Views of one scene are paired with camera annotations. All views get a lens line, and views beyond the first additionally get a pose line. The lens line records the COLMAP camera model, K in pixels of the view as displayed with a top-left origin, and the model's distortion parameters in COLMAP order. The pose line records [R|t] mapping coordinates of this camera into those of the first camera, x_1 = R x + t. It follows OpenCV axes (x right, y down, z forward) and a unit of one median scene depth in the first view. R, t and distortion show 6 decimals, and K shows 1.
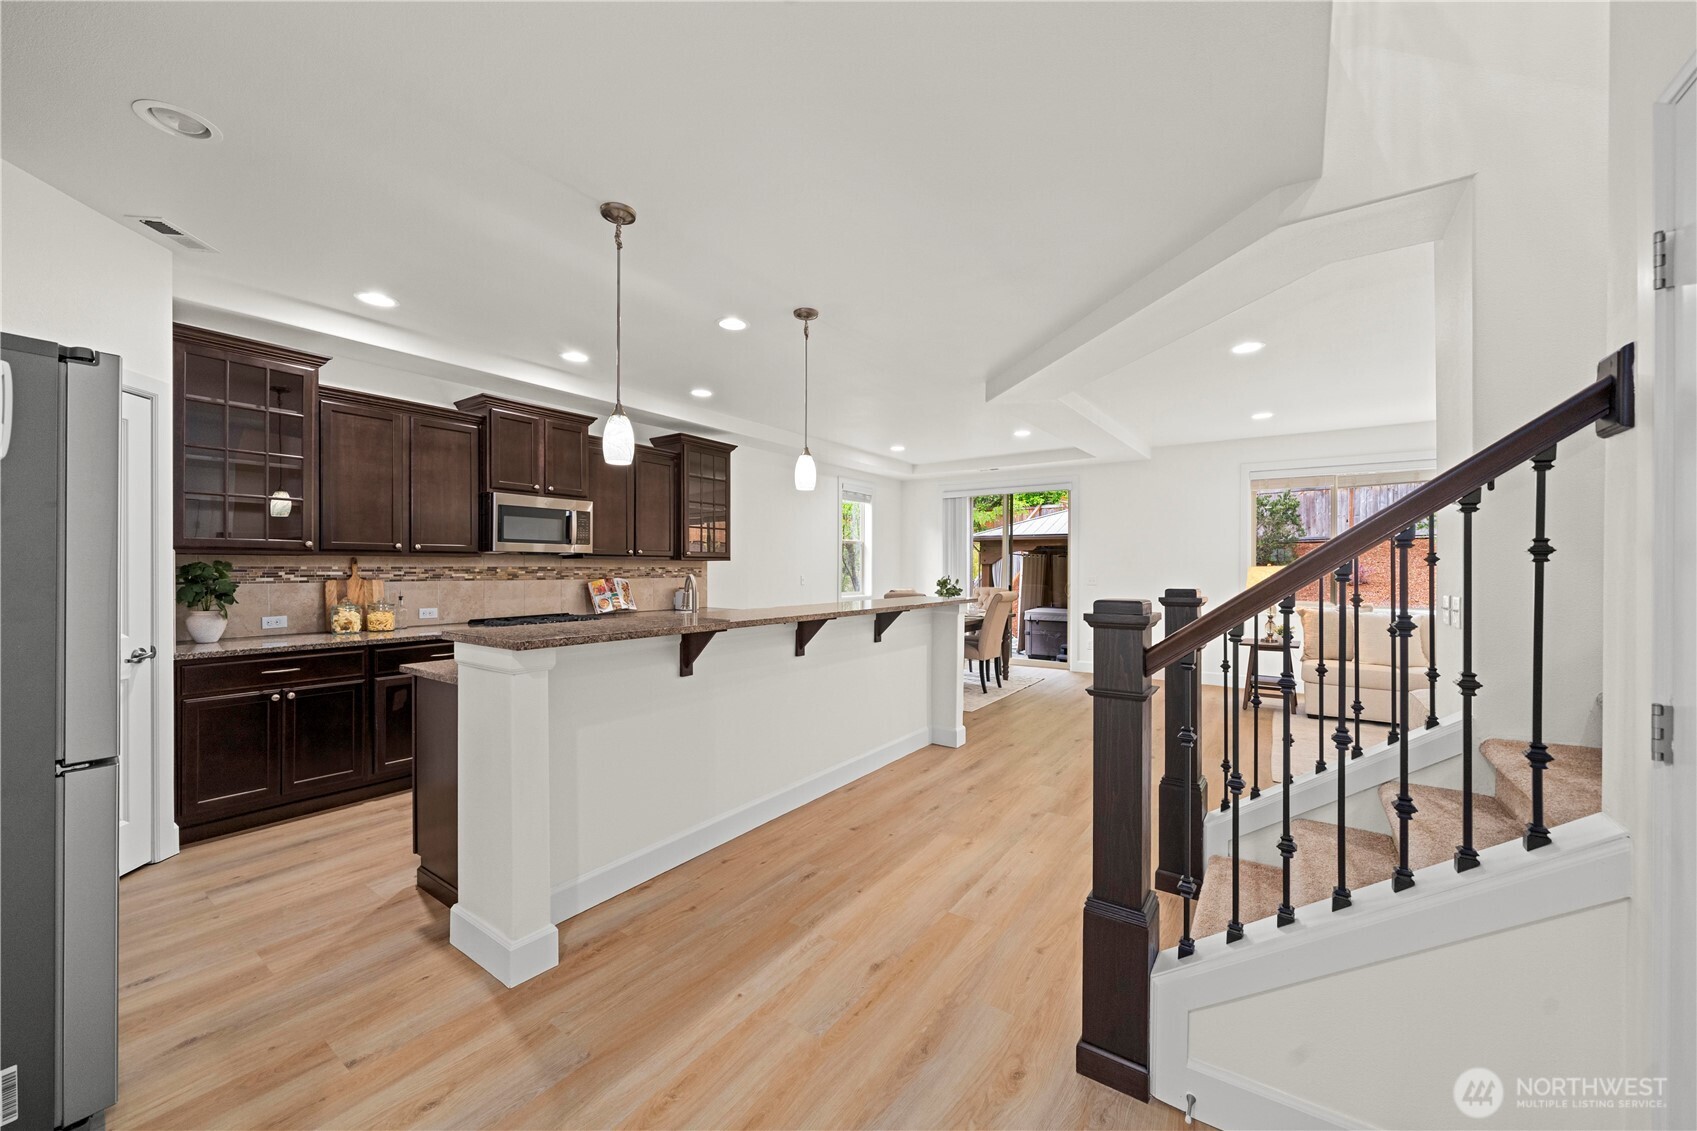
lens RADIAL K [[639.2, 0, 846.3], [0, 639.2, 569.3], [0, 0, 1]] dist [-0.004077, -0.000204]
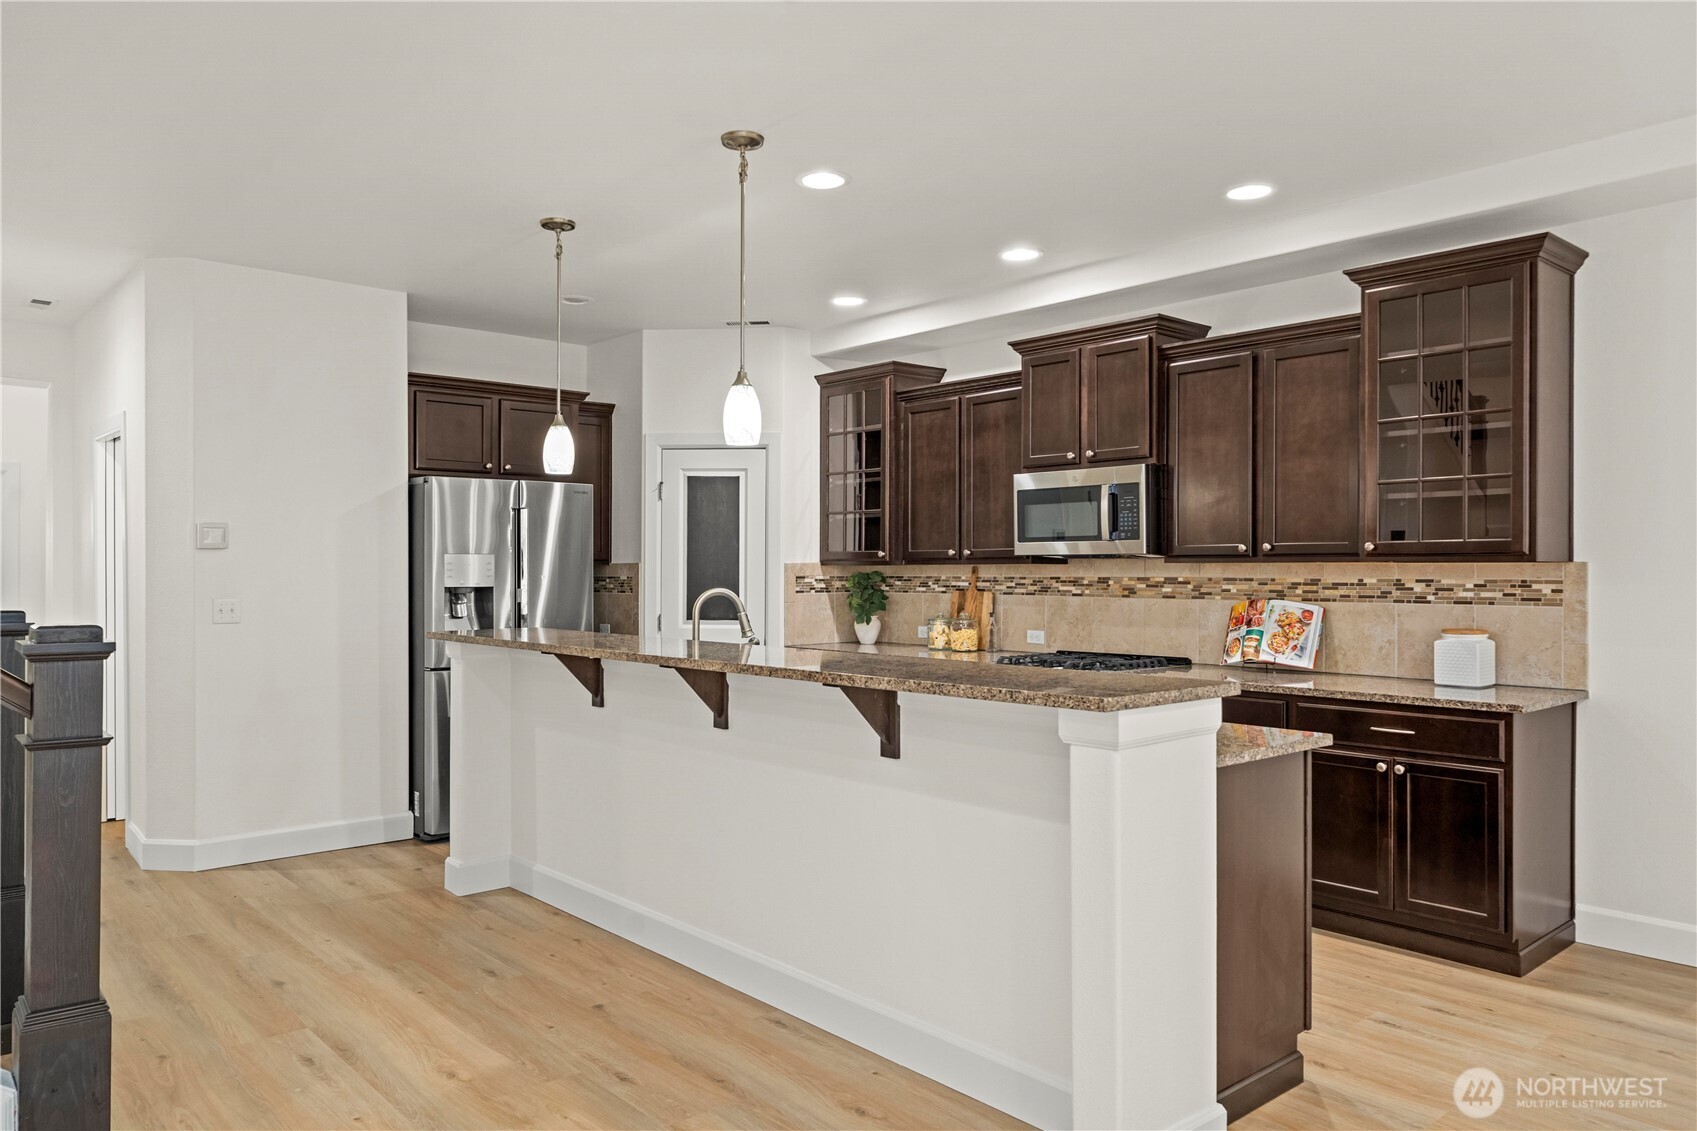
lens RADIAL K [[1172.8, 0, 830.7], [0, 1172.8, 568.4], [0, 0, 1]] dist [0.001851, -0.000688]
pose [[-0.245646, -0.004717, -0.969348, 0.864862], [-0.004108, 0.999984, -0.003825, -0.008543], [0.969351, 0.003043, -0.245662, 1.228191]]
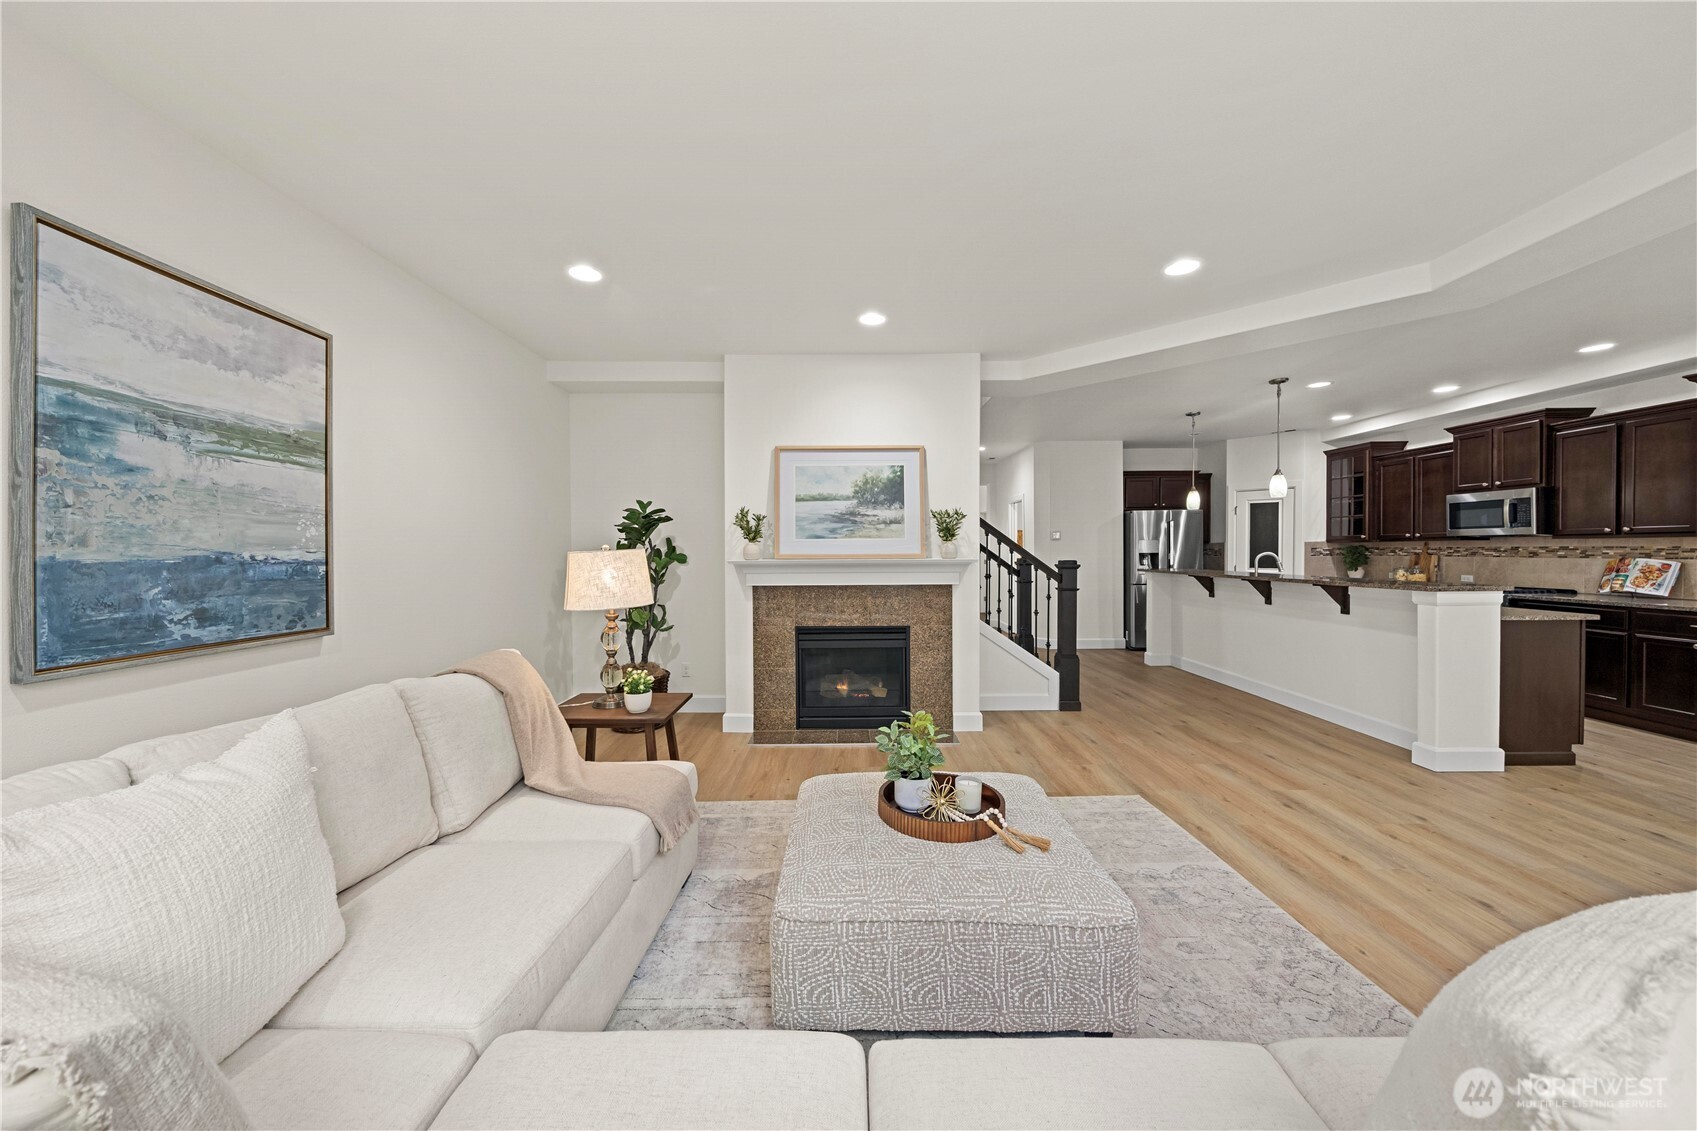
lens RADIAL K [[600.3, 0, 847.2], [0, 600.3, 558.1], [0, 0, 1]] dist [-0.002569, -0.000116]
pose [[-0.815656, 0.010661, -0.578439, 1.463388], [0.002841, 0.999892, 0.014423, -0.002613], [0.578530, 0.010121, -0.815598, 1.441043]]
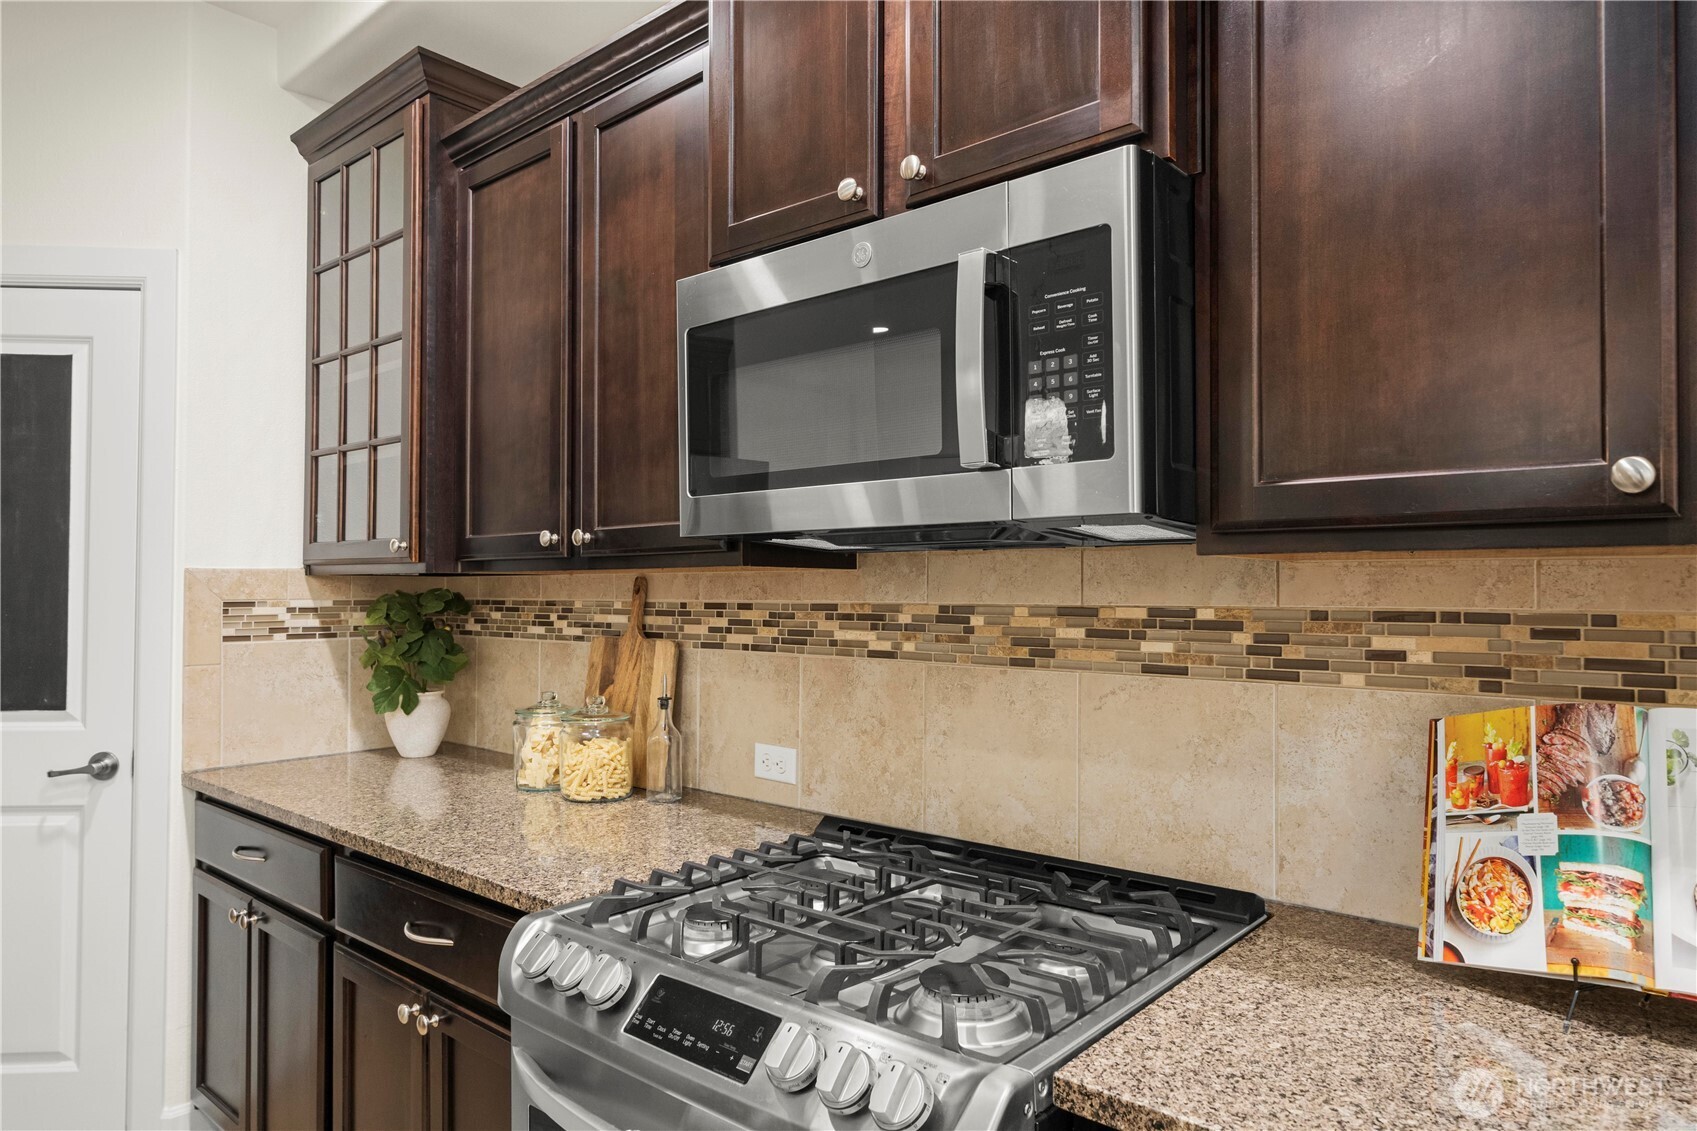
lens RADIAL K [[1038.4, 0, 843.5], [0, 1038.4, 571.5], [0, 0, 1]] dist [0.002659, -0.000310]
pose [[-0.105370, -0.021226, -0.994207, -0.208228], [-0.004244, 0.999773, -0.020895, -0.009665], [0.994424, 0.002017, -0.105436, 1.197482]]
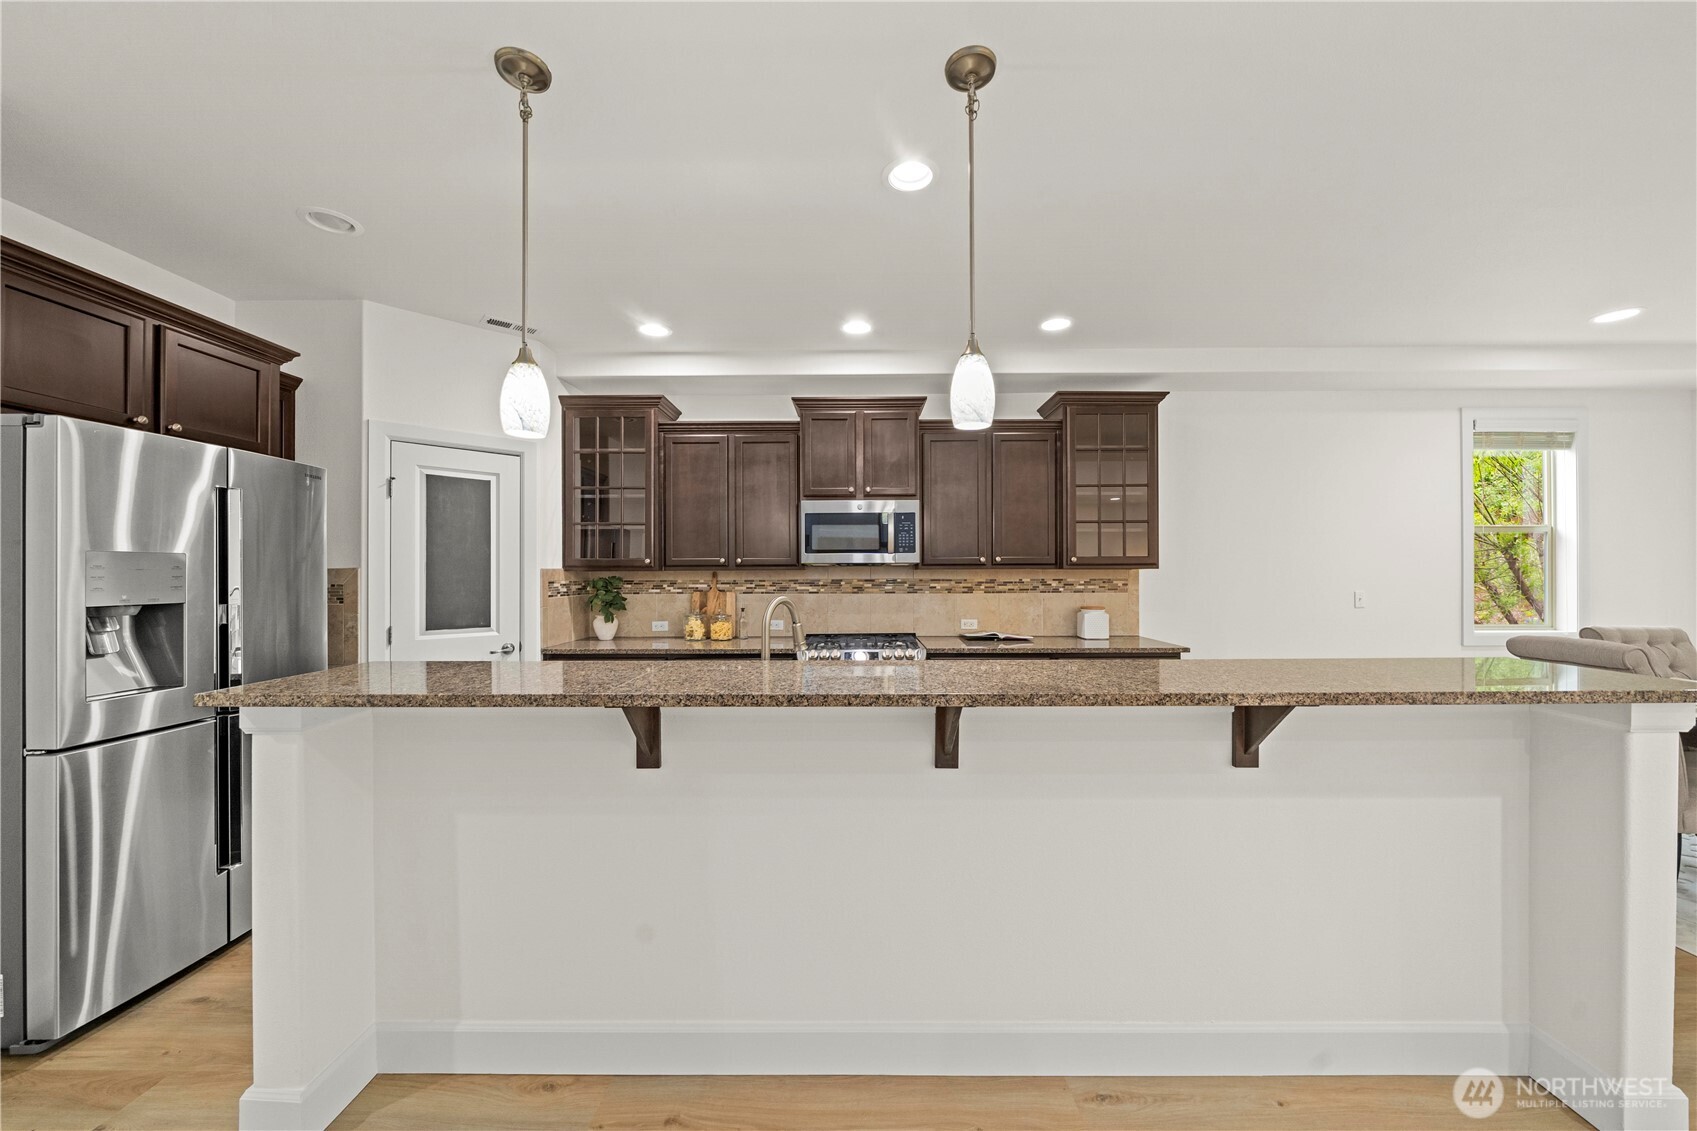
lens RADIAL K [[607.8, 0, 852.1], [0, 607.8, 572.4], [0, 0, 1]] dist [-0.005001, -0.000079]
pose [[0.566419, -0.006489, -0.824092, 0.244008], [0.002667, 0.999978, -0.006042, -0.010540], [0.824113, 0.001225, 0.566424, 0.607657]]
